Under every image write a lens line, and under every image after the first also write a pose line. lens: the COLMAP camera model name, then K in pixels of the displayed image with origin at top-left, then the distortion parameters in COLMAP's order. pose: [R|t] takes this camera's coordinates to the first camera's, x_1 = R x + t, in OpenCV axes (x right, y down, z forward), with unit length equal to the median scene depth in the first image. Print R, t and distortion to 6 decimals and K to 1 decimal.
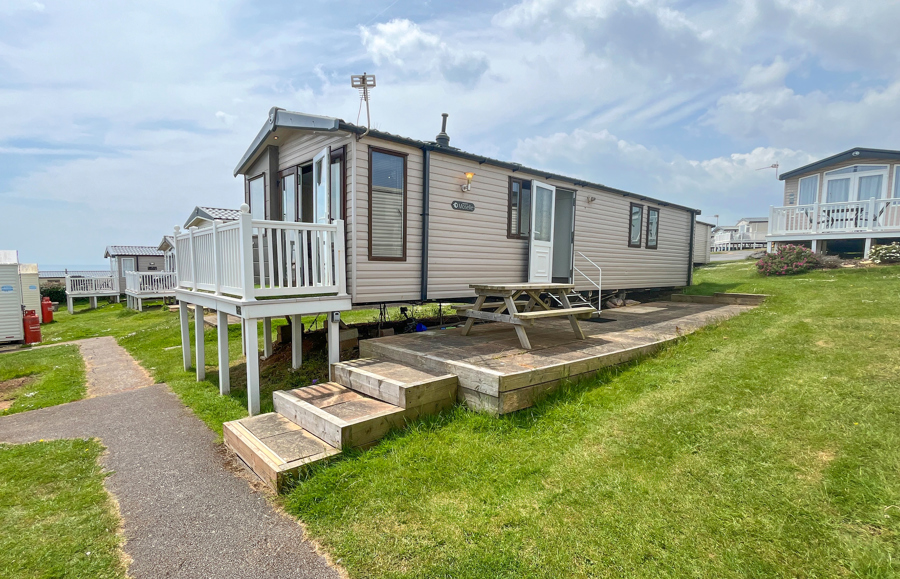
lens RADIAL K [[441.1, 0, 446.2], [0, 441.1, 299.2], [0, 0, 1]] dist [0.012639, 0.001273]
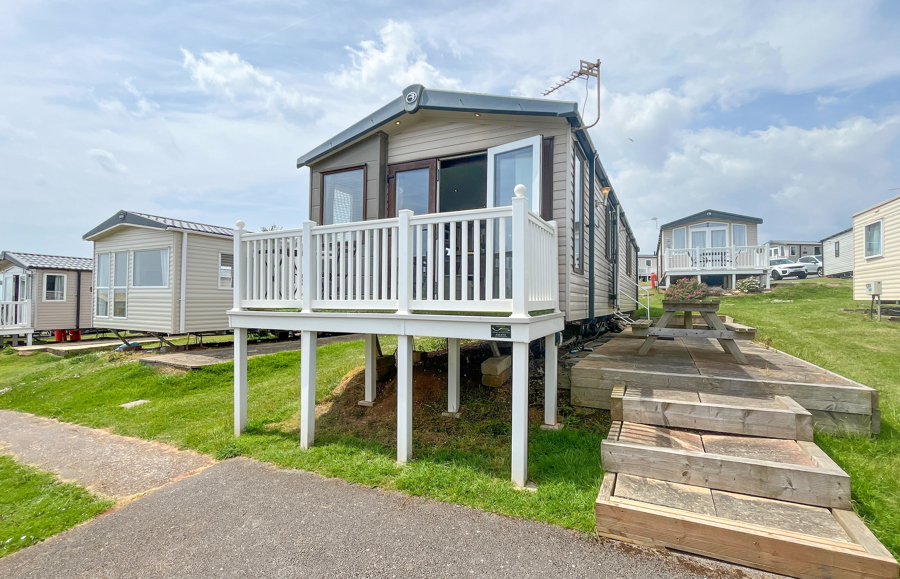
lens RADIAL K [[410.9, 0, 452.8], [0, 410.9, 294.0], [0, 0, 1]] dist [0.018438, -0.000339]
pose [[0.922747, 0.007095, 0.385341, -0.557505], [0.027713, 0.996021, -0.084700, 0.011892], [-0.384409, 0.088835, 0.918879, 0.289995]]
